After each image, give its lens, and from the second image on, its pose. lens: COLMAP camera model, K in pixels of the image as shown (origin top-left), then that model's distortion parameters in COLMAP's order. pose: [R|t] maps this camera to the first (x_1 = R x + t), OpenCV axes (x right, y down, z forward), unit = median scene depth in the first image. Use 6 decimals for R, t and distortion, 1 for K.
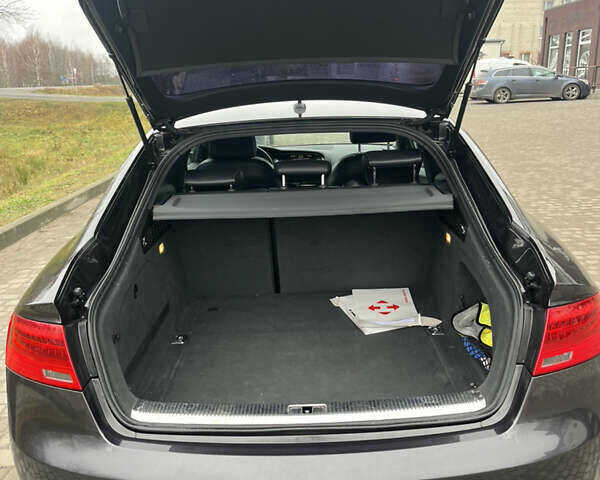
lens RADIAL K [[323.7, 0, 299.7], [0, 323.7, 238.4], [0, 0, 1]] dist [-0.002708, -0.002282]
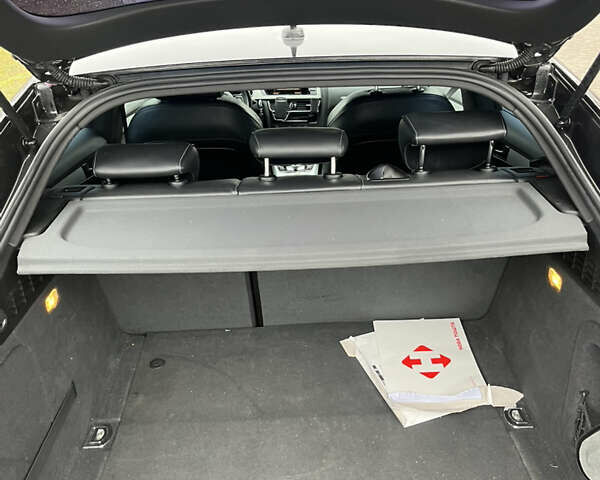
lens RADIAL K [[428.5, 0, 298.4], [0, 428.5, 240.3], [0, 0, 1]] dist [0.001536, 0.000783]
pose [[0.999650, -0.008408, 0.025074, -0.013113], [0.005815, 0.994793, 0.101749, -0.128116], [-0.025799, -0.101567, 0.994494, 0.220117]]
